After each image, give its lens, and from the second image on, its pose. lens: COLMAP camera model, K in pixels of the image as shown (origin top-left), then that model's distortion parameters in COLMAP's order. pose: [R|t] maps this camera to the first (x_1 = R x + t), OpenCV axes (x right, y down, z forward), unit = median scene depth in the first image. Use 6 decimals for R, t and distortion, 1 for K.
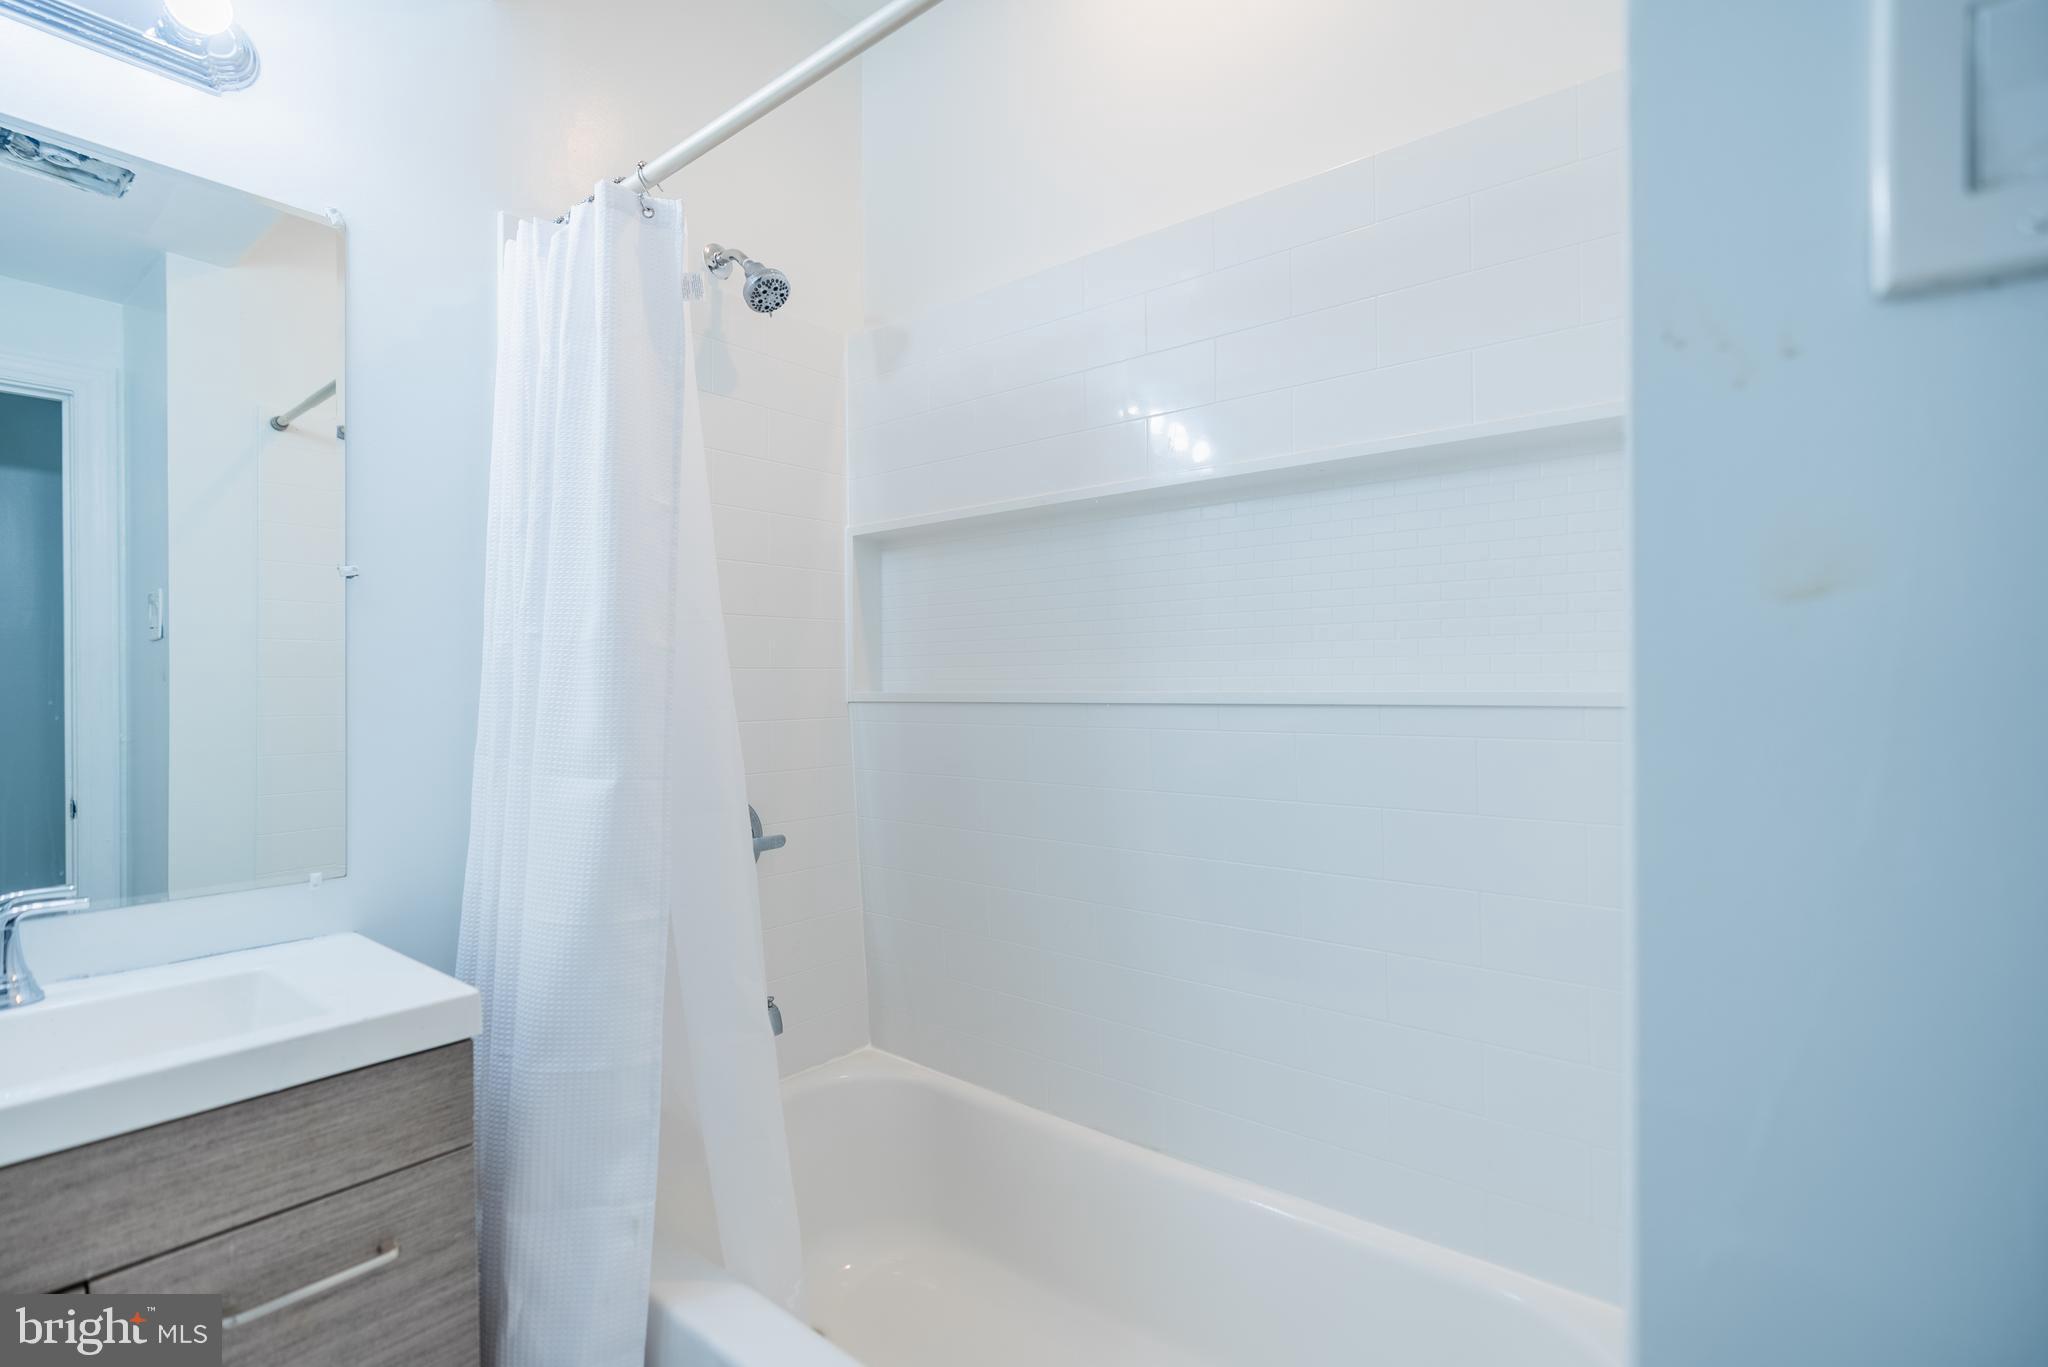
lens RADIAL K [[924.3, 0, 1032.5], [0, 924.3, 679.4], [0, 0, 1]] dist [-0.008001, 0.003427]
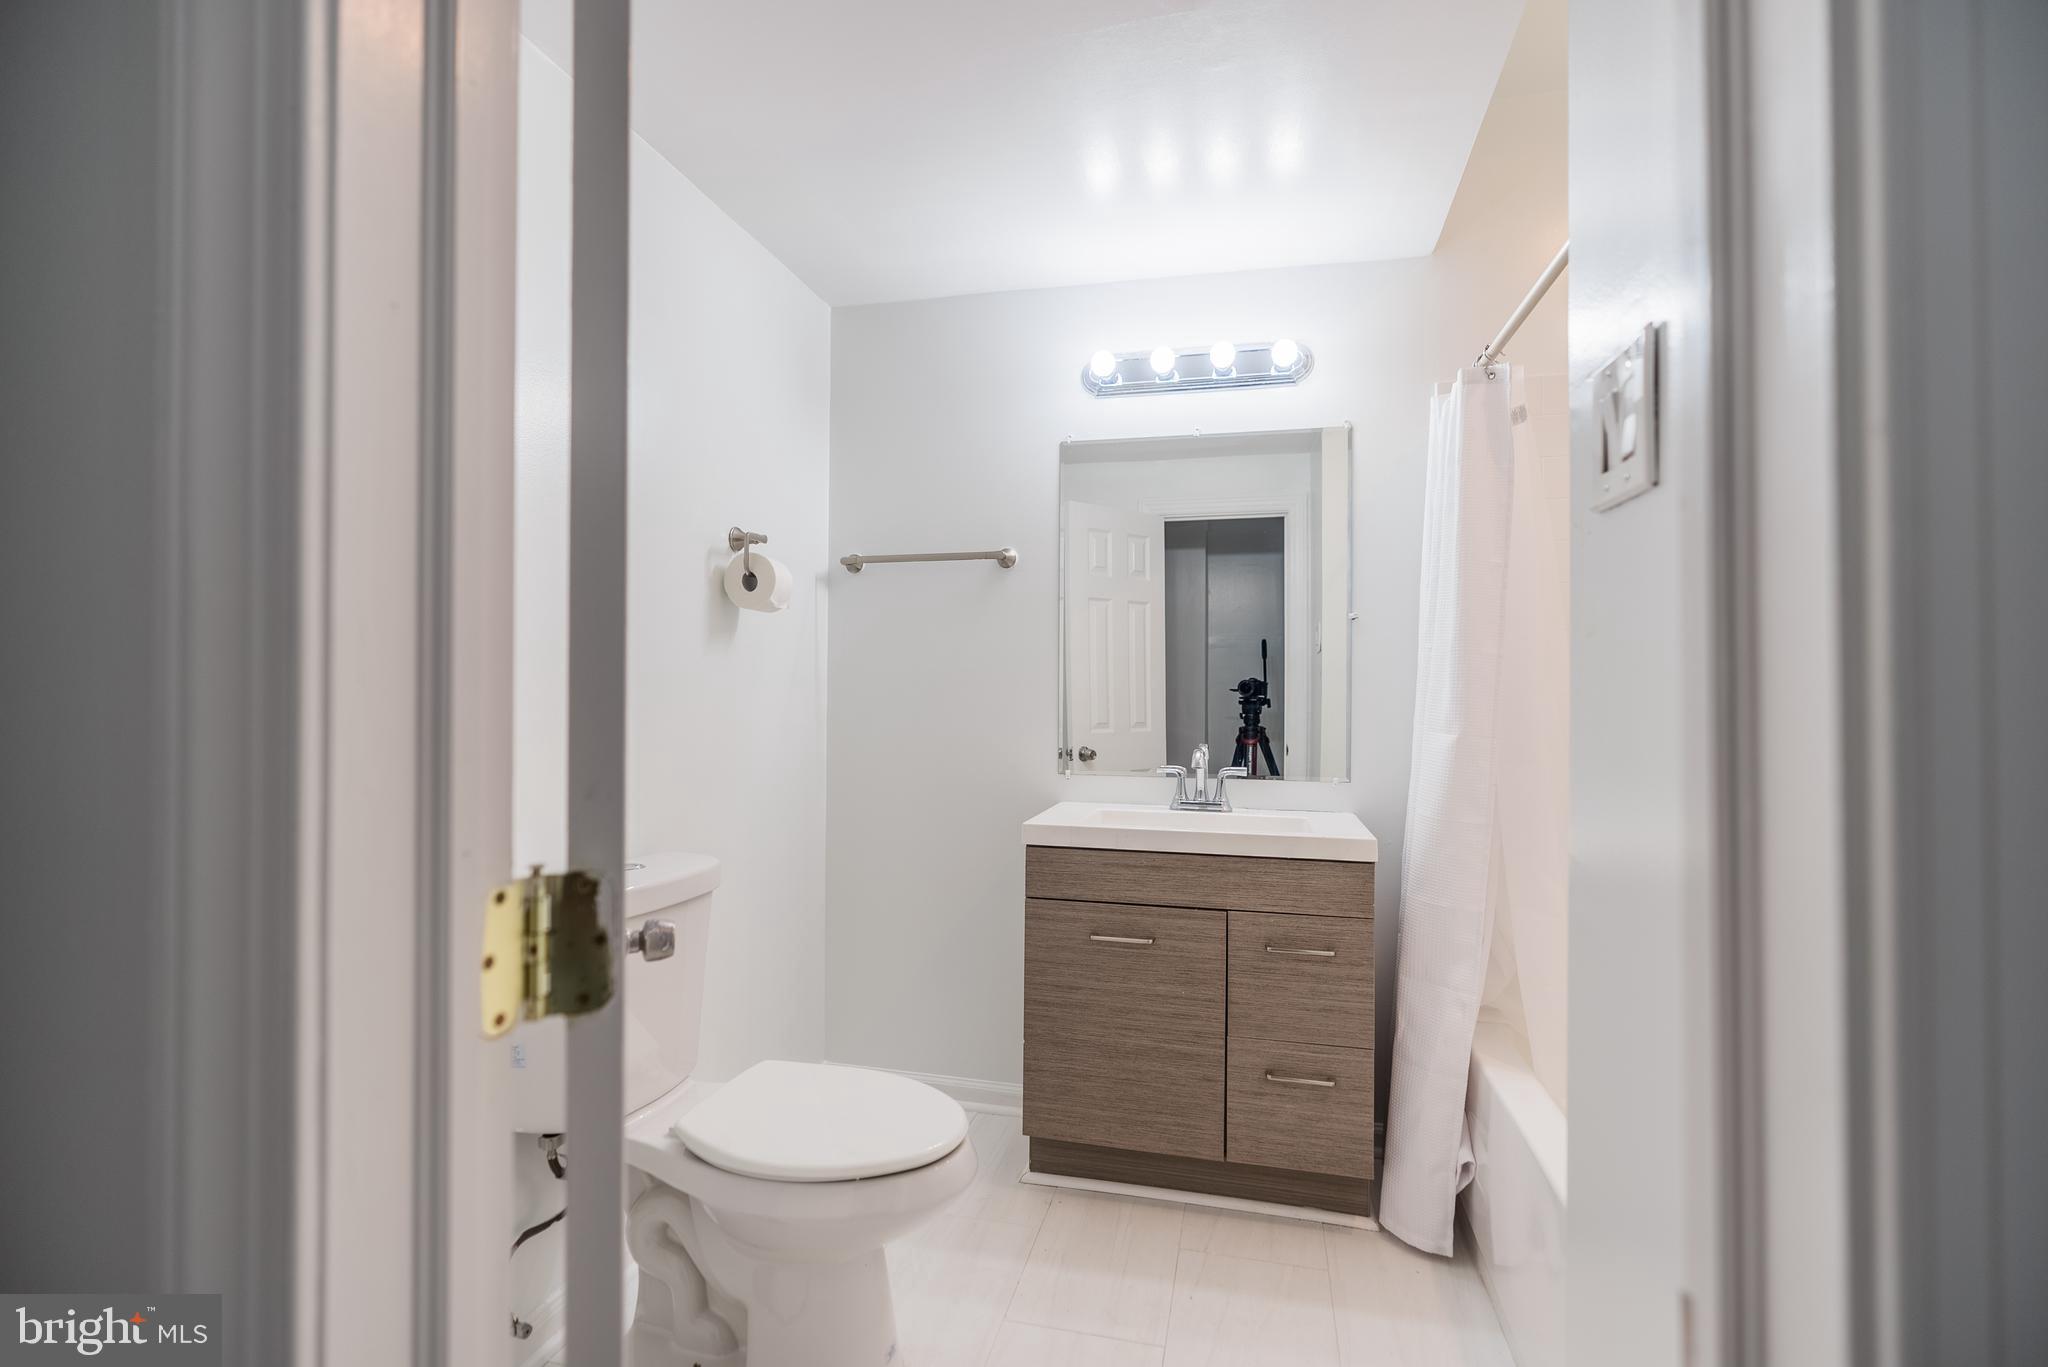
lens RADIAL K [[924.3, 0, 1024.6], [0, 924.3, 678.2], [0, 0, 1]] dist [-0.008001, 0.003427]
pose [[0.422845, 0.001984, -0.906200, 0.722123], [-0.003720, 0.999993, 0.000454, 0.008239], [0.906194, 0.003179, 0.422850, -0.407733]]
